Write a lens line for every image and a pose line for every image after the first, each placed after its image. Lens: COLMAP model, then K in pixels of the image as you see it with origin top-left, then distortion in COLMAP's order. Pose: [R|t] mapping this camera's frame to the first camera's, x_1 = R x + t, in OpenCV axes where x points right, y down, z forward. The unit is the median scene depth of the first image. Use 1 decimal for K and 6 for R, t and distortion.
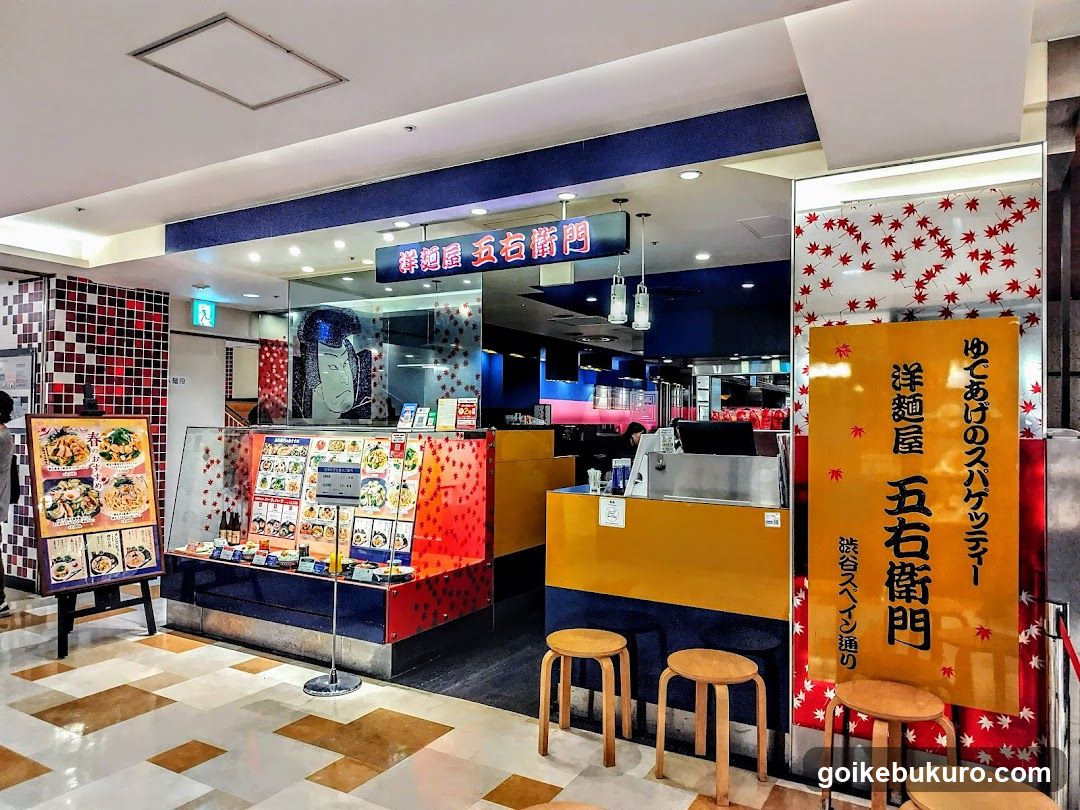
lens RADIAL K [[738.5, 0, 536.7], [0, 738.5, 404.7], [0, 0, 1]] dist [0.022030, -0.031056]
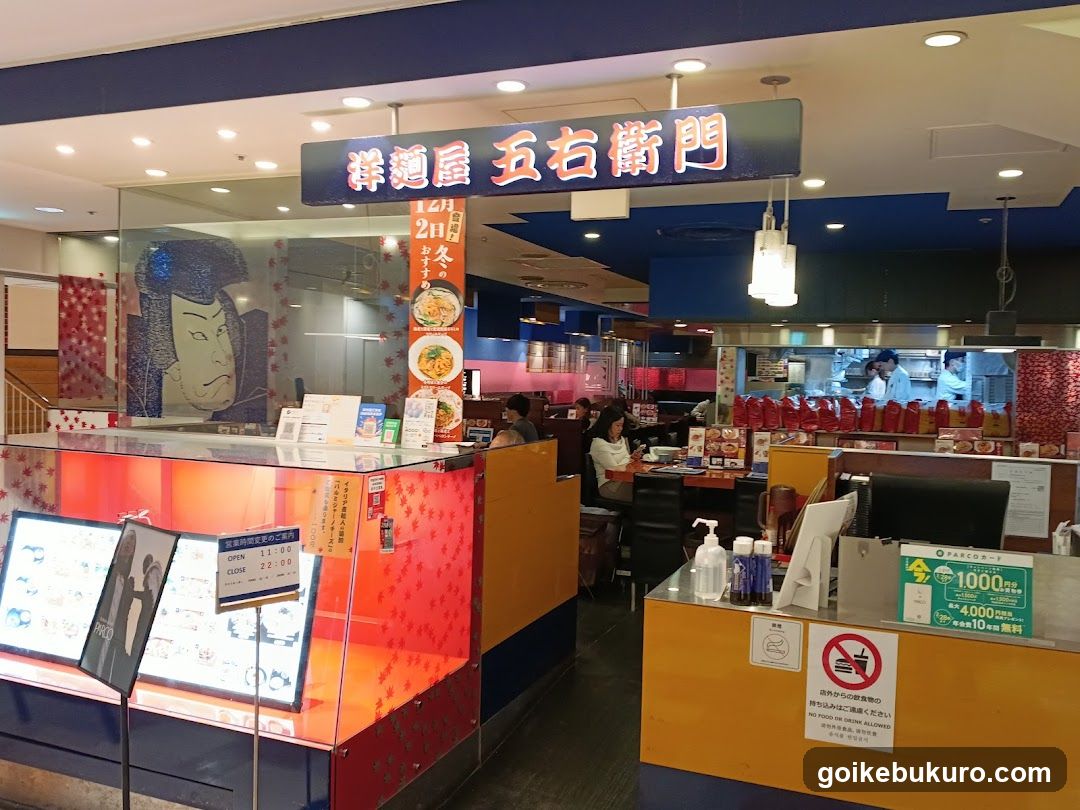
lens RADIAL K [[902.6, 0, 543.9], [0, 902.6, 401.8], [0, 0, 1]] dist [0.016803, -0.046568]
pose [[0.988323, 0.007680, 0.152179, -0.162067], [-0.016793, 0.998135, 0.058684, -0.068072], [-0.151445, -0.060554, 0.986609, 0.328332]]
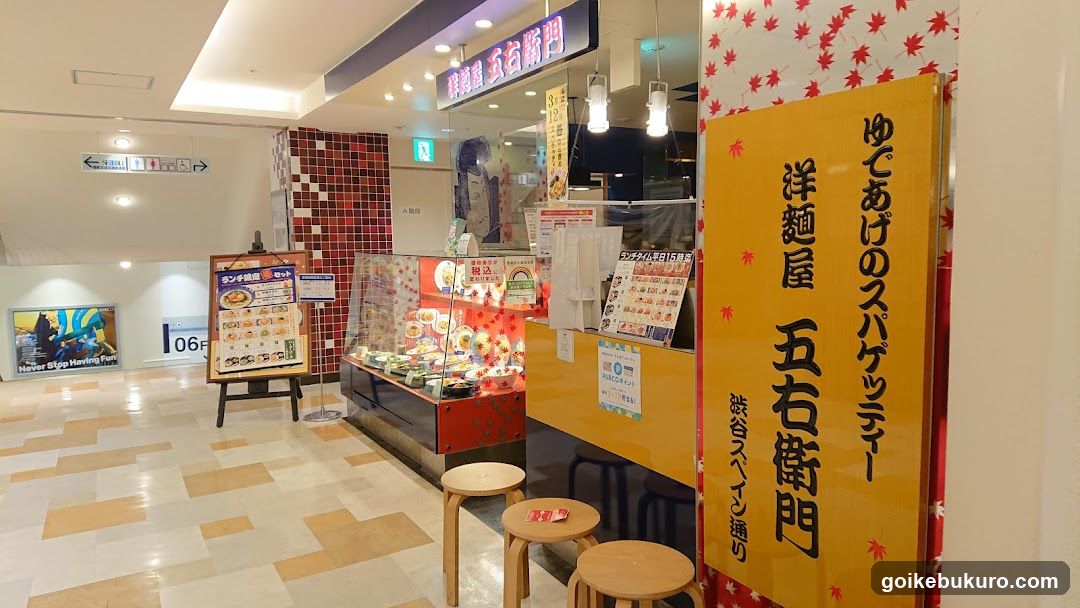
lens RADIAL K [[714.0, 0, 541.3], [0, 714.0, 299.4], [0, 0, 1]] dist [0.078074, -0.006206]
pose [[0.880794, 0.020570, -0.473053, 0.450798], [0.030539, 0.994508, 0.100106, -0.000545], [0.472514, -0.102619, 0.875328, 0.197618]]
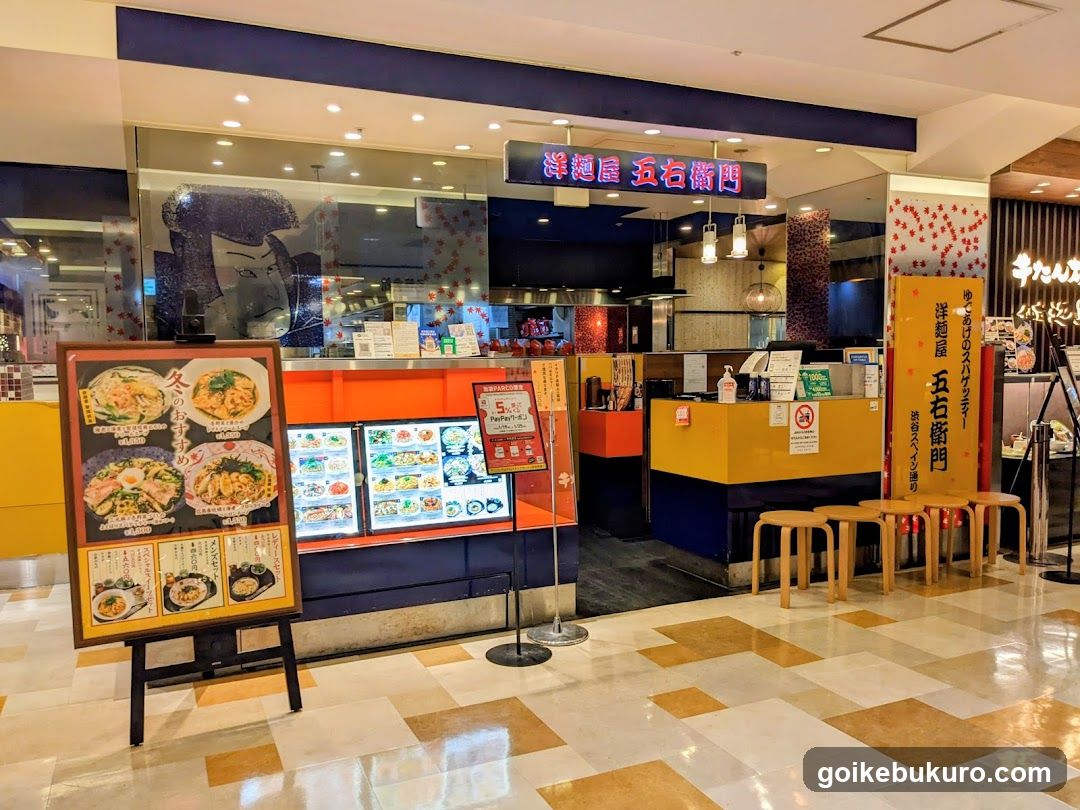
lens RADIAL K [[860.9, 0, 529.6], [0, 860.9, 423.3], [0, 0, 1]] dist [0.015736, -0.004516]
pose [[0.569738, -0.077576, 0.818157, -1.203853], [0.004152, 0.995794, 0.091527, 0.024262], [-0.821816, -0.048749, 0.567664, 0.476636]]
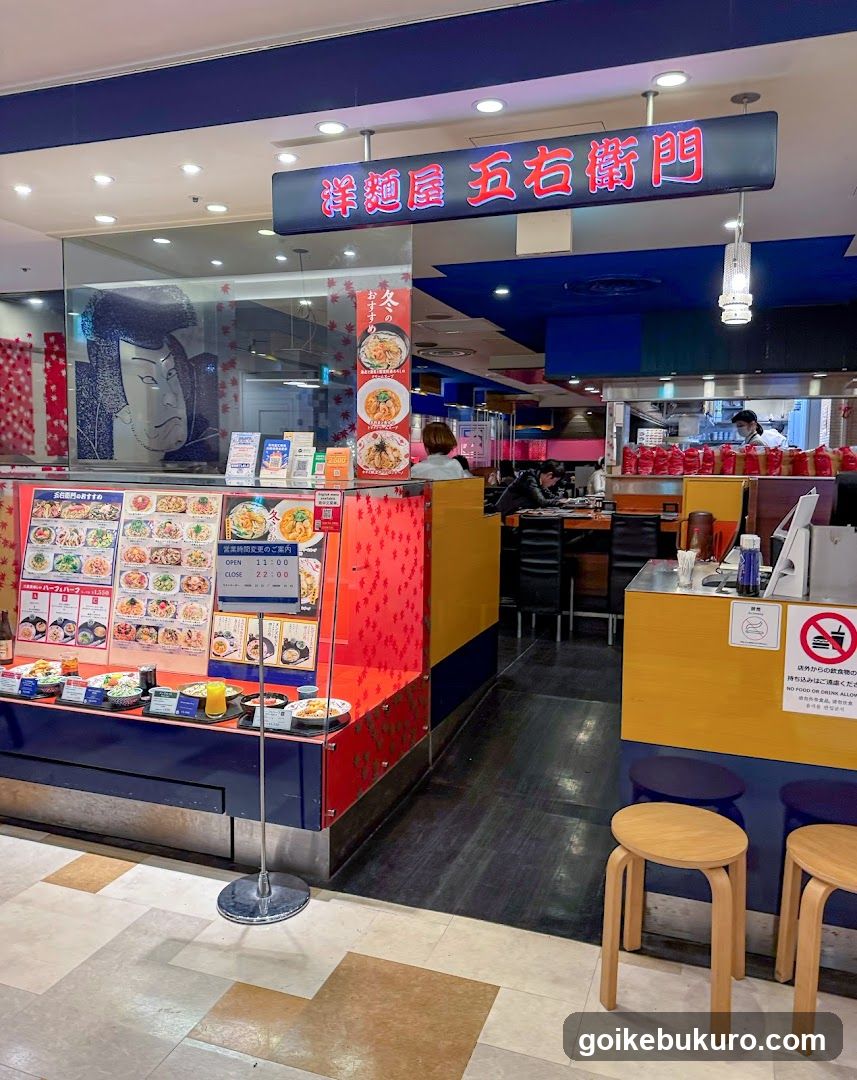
lens RADIAL K [[825.5, 0, 427.9], [0, 825.5, 526.1], [0, 0, 1]] dist [0.036917, -0.036610]
pose [[0.982152, -0.016388, 0.187374, -0.263133], [-0.004536, 0.993844, 0.110696, -0.008575], [-0.188035, -0.109570, 0.976031, 0.358470]]
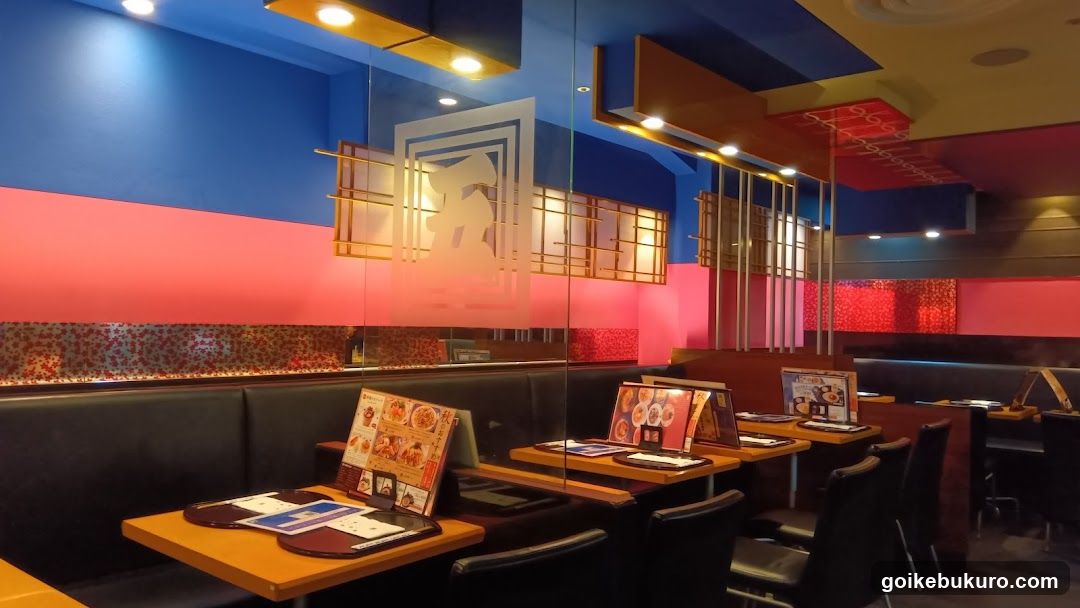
lens RADIAL K [[816.9, 0, 538.7], [0, 816.9, 303.8], [0, 0, 1]] dist [0.000386, -0.000259]
pose [[0.987139, 0.011528, -0.159451, 0.669279], [-0.010817, 0.999927, 0.005329, 0.069269], [0.159501, -0.003536, 0.987191, 2.971166]]
